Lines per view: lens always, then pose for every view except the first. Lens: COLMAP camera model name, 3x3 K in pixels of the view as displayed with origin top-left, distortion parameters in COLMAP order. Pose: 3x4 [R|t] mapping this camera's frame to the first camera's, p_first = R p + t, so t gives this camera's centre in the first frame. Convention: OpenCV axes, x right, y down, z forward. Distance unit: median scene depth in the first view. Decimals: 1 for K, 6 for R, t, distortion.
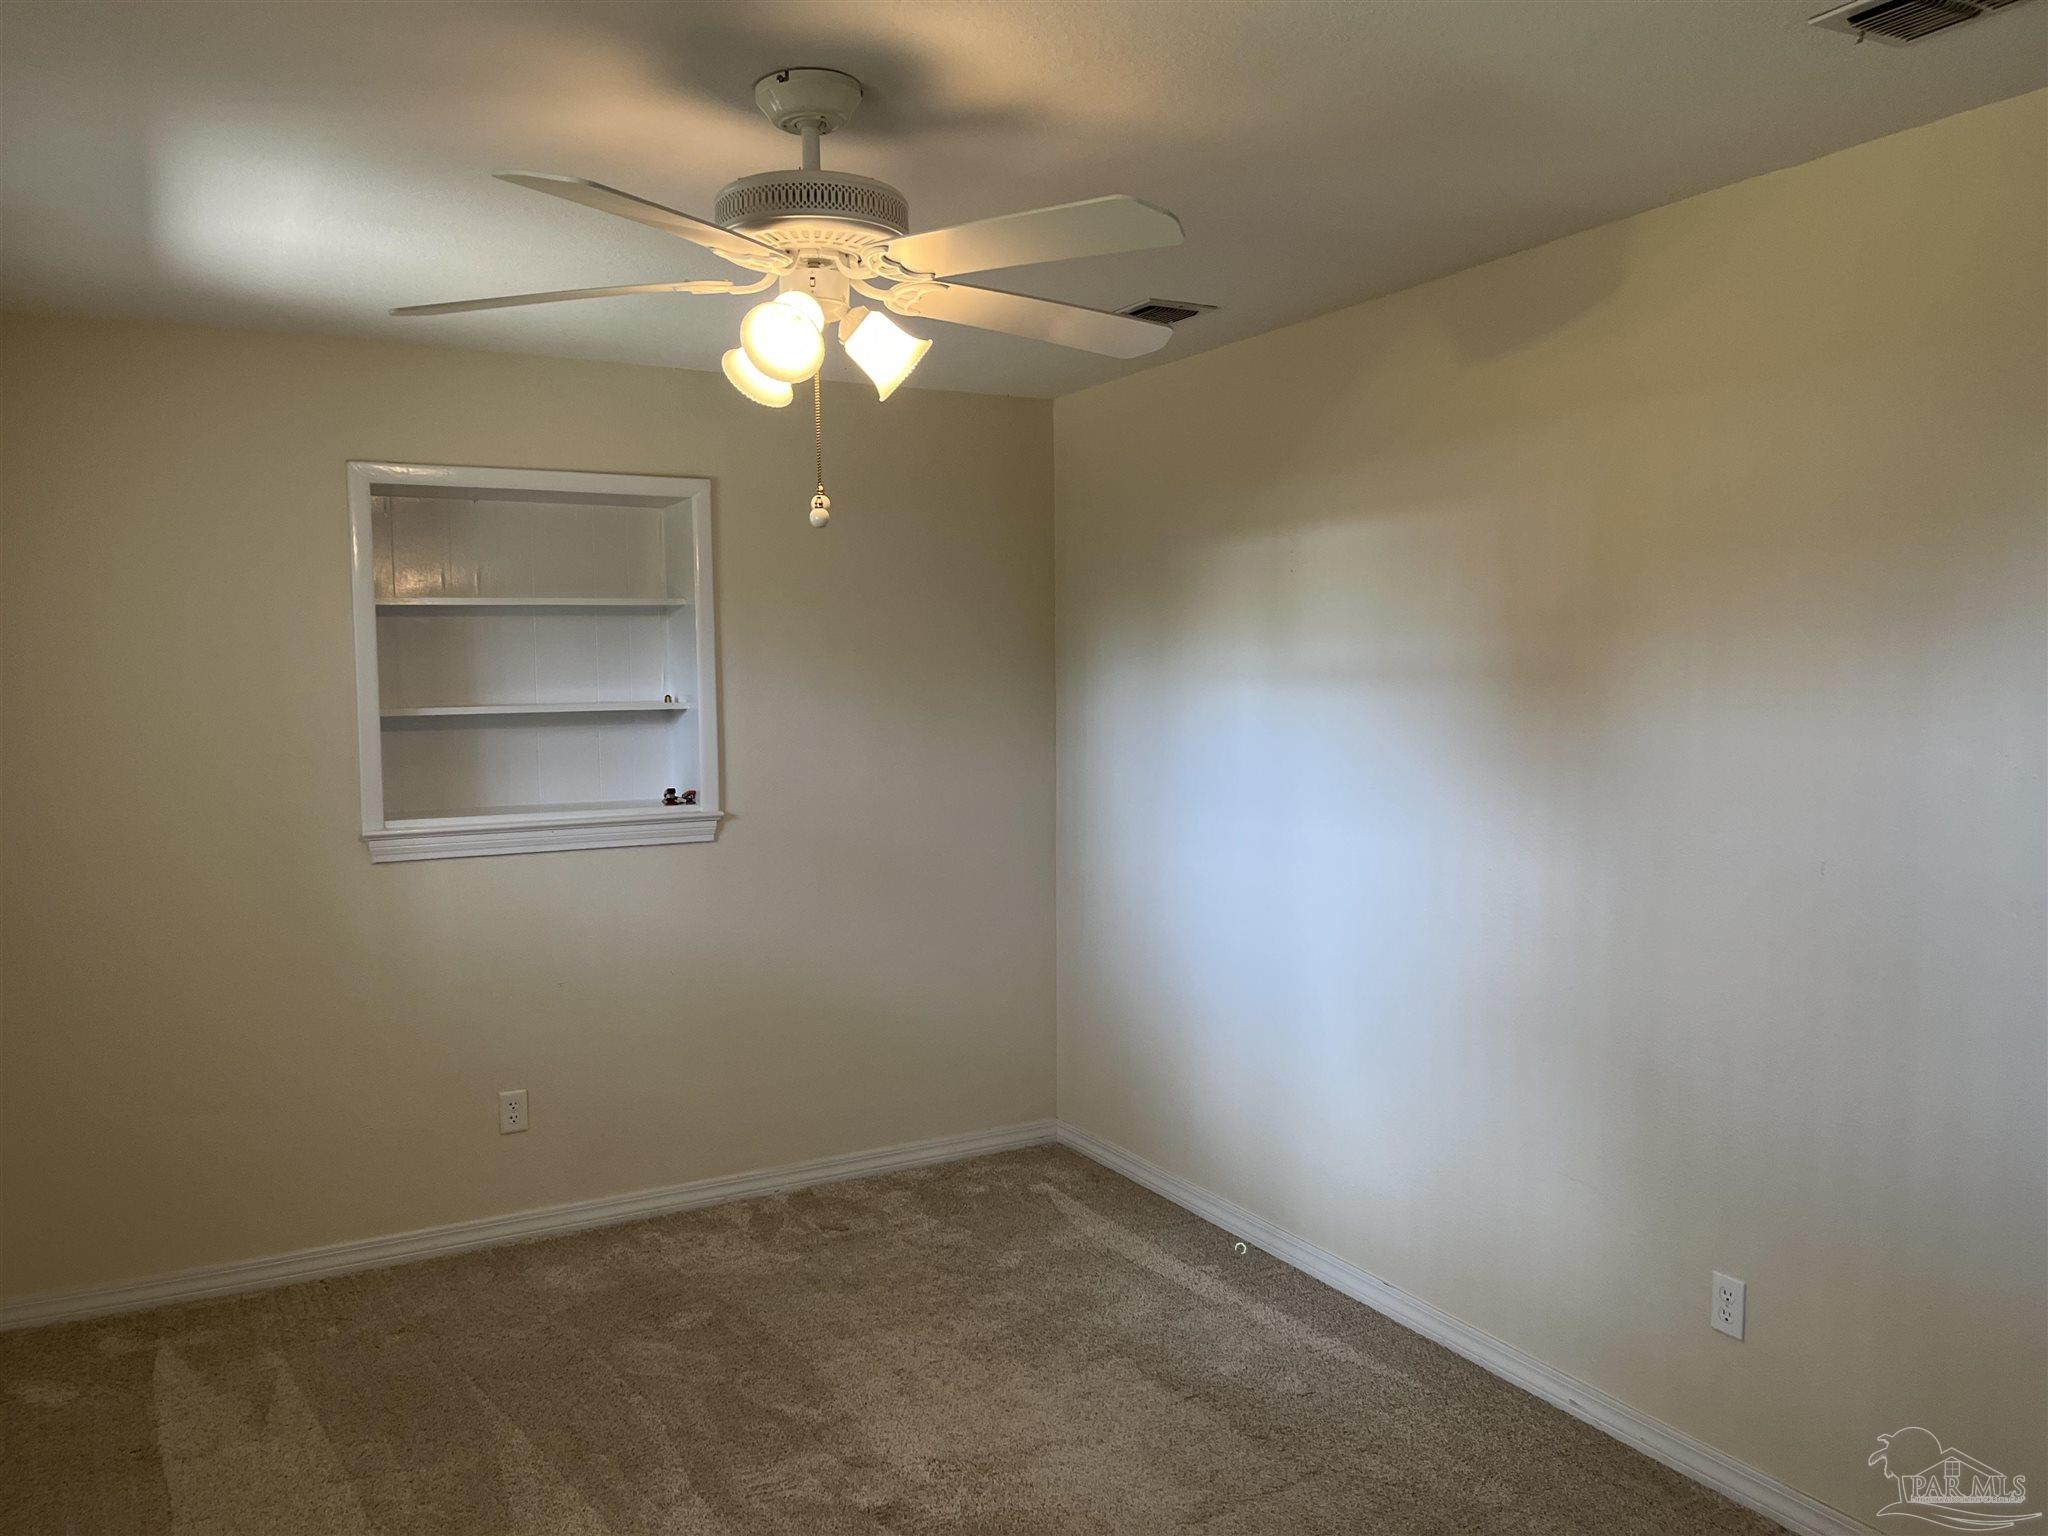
lens RADIAL K [[1541.4, 0, 1030.2], [0, 1541.4, 774.7], [0, 0, 1]] dist [0.060787, -0.081298]
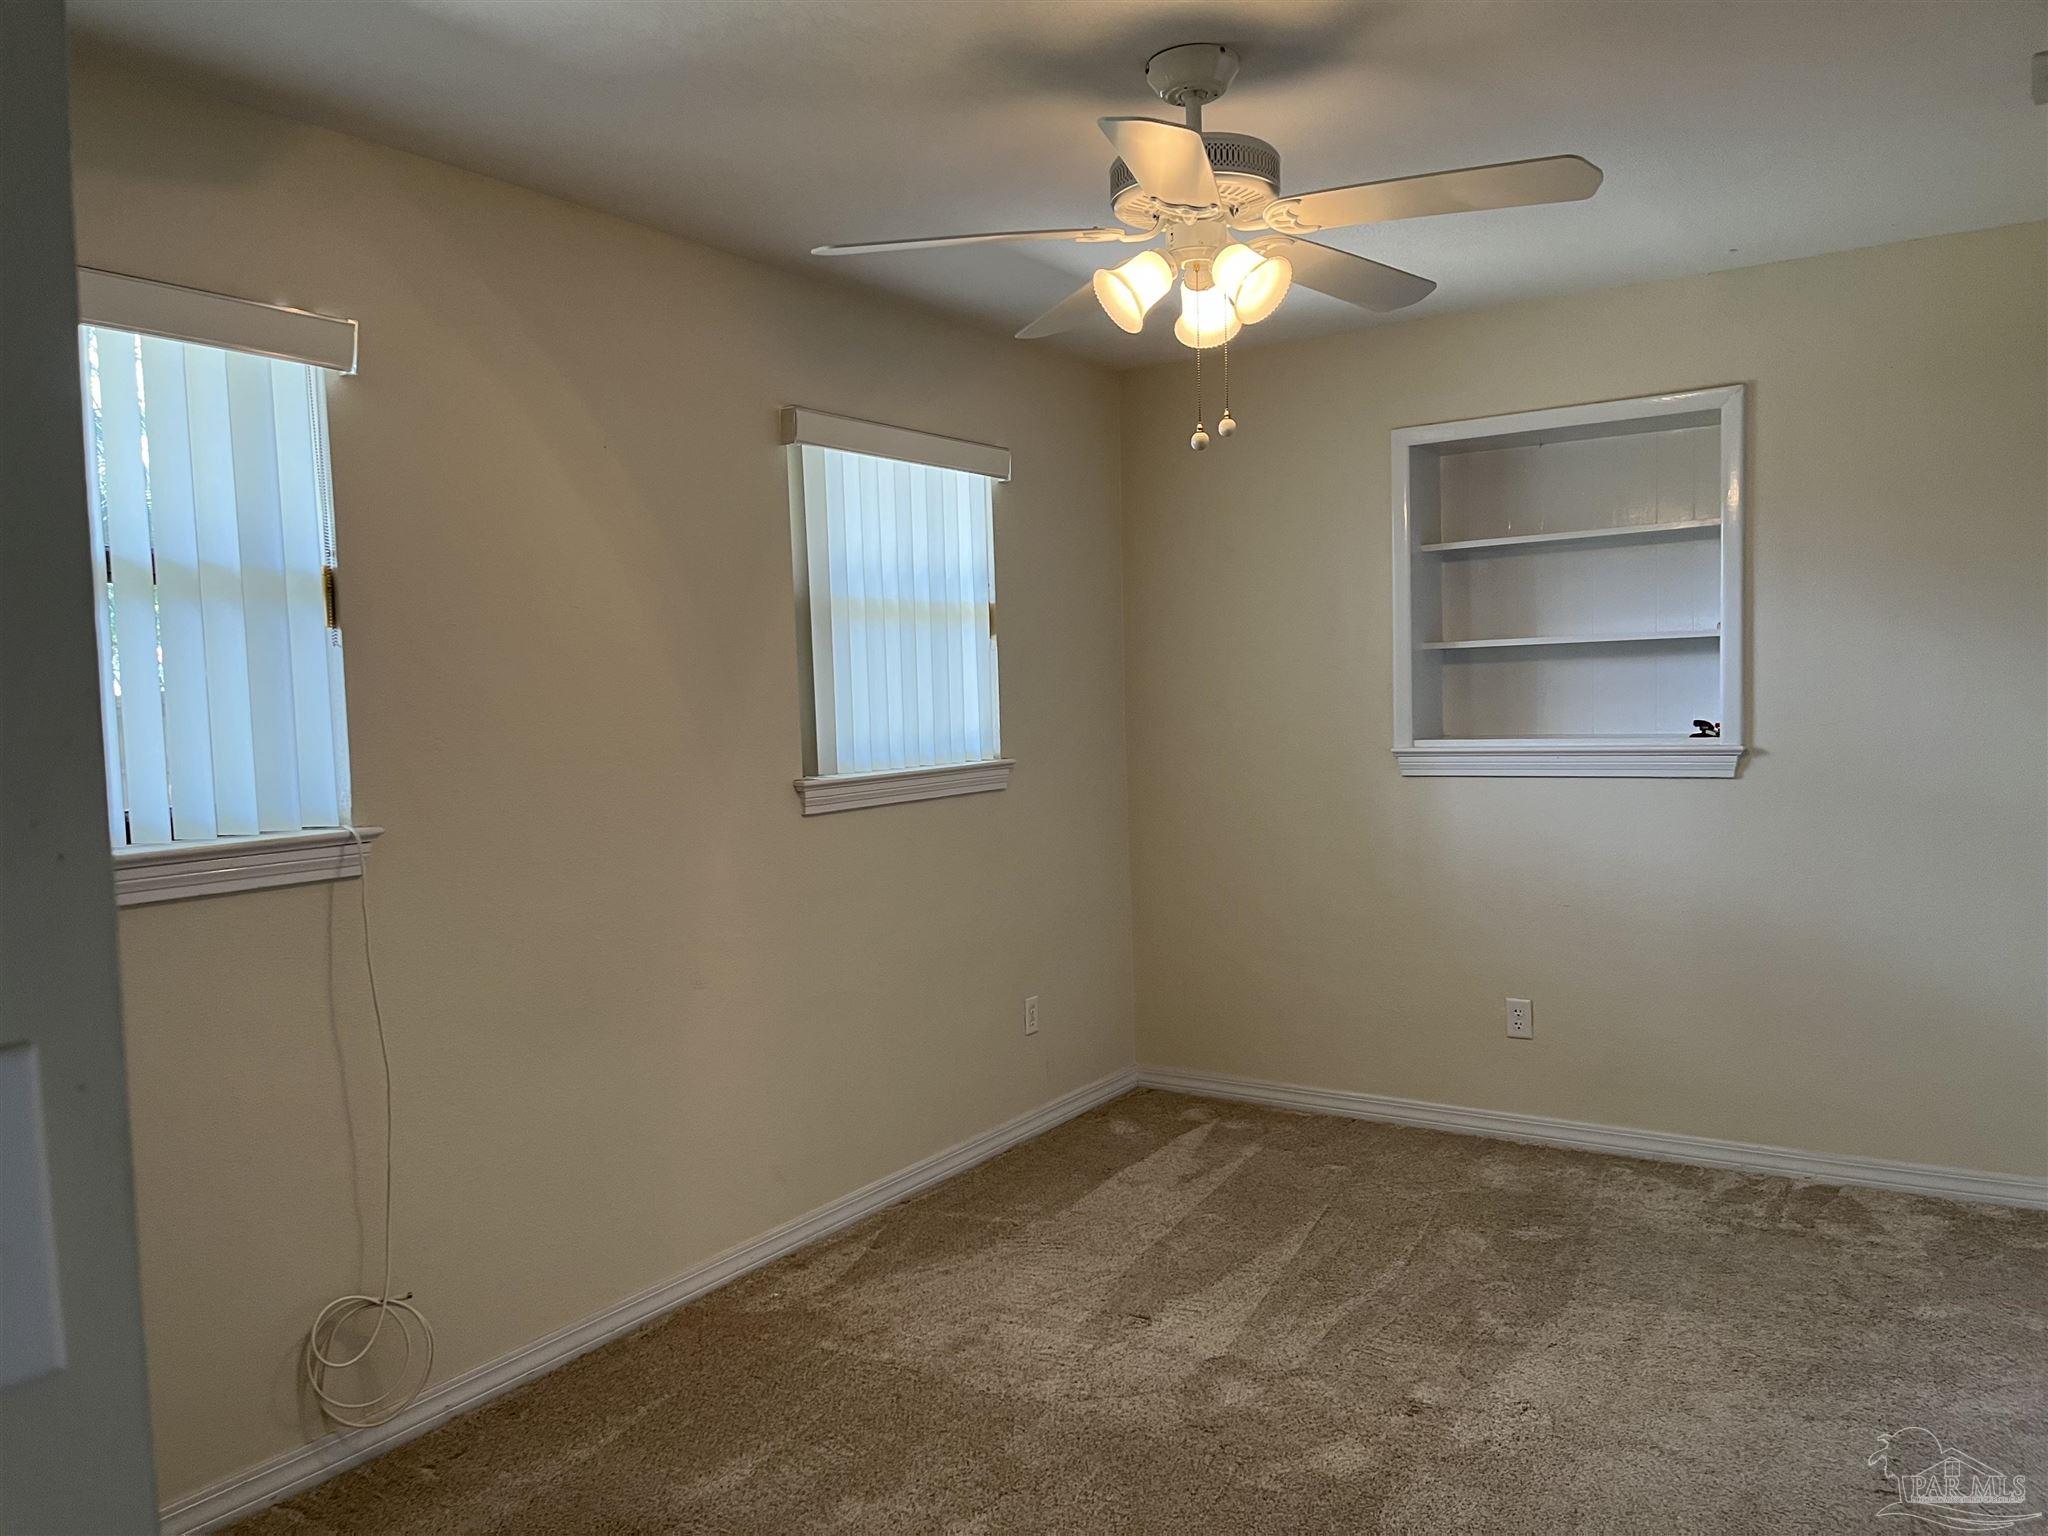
lens RADIAL K [[1534.2, 0, 995.1], [0, 1534.2, 775.7], [0, 0, 1]] dist [0.055071, -0.067380]
pose [[0.459866, 0.047769, -0.886703, 0.447642], [-0.032825, 0.998784, 0.036784, 0.024033], [0.887382, 0.012190, 0.460875, 0.196360]]
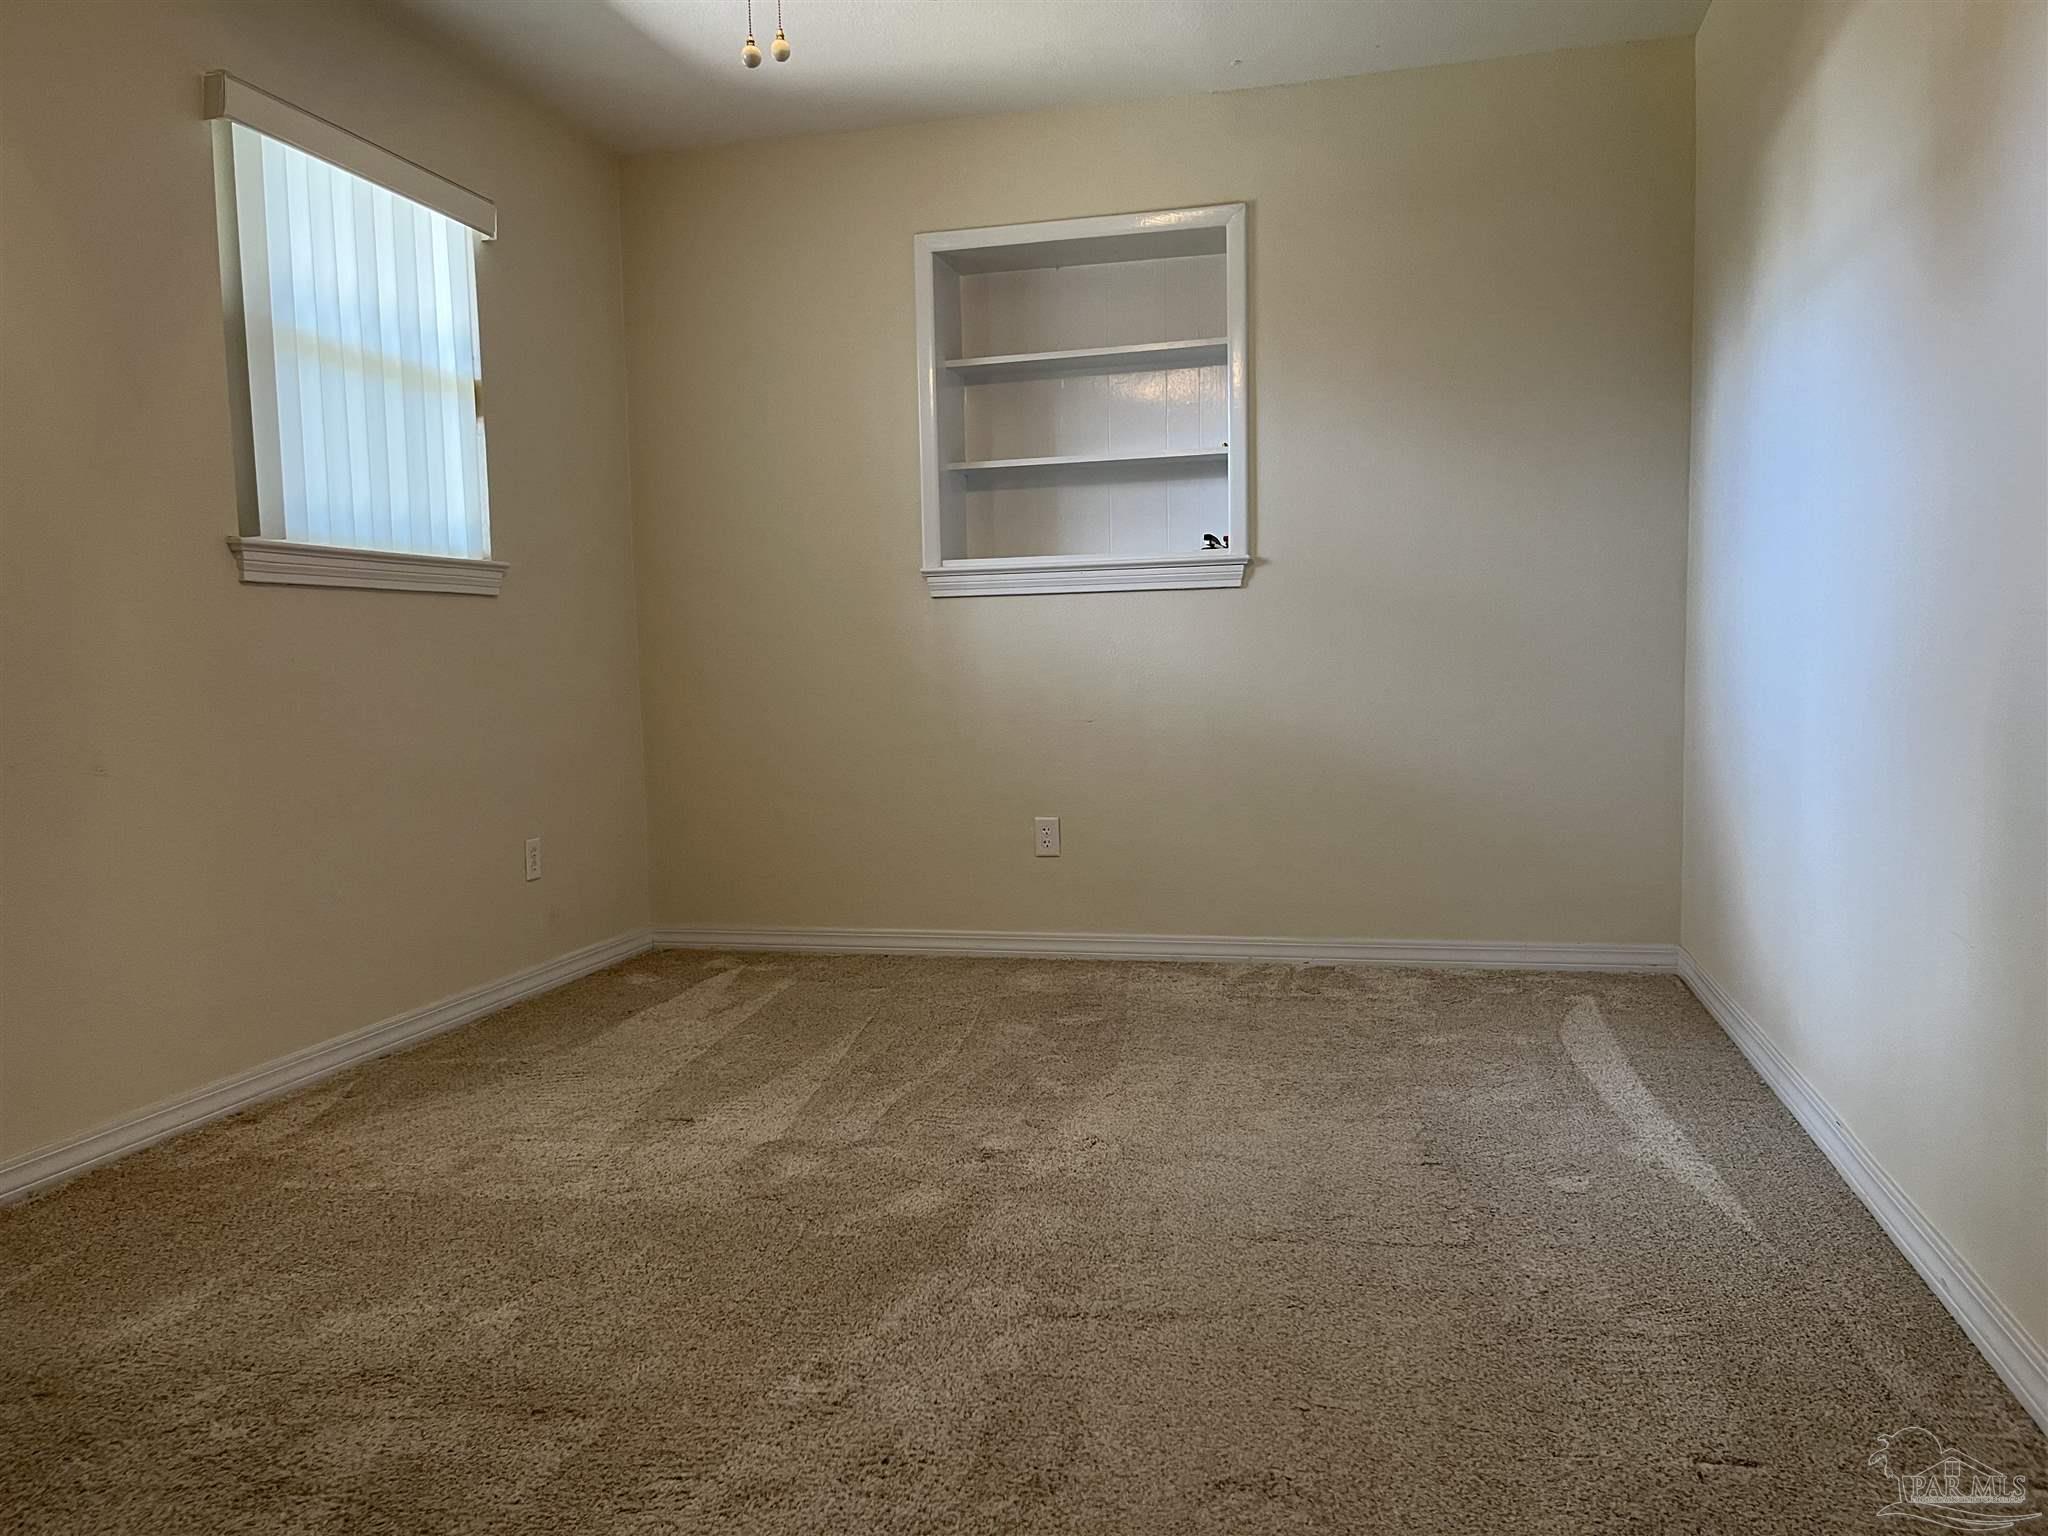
lens RADIAL K [[1541.4, 0, 1030.2], [0, 1541.4, 774.7], [0, 0, 1]] dist [0.060787, -0.081298]
pose [[0.740697, 0.045782, -0.670277, 0.378936], [-0.030131, 0.998935, 0.034934, 0.141767], [0.671163, -0.005679, 0.741288, 0.212995]]
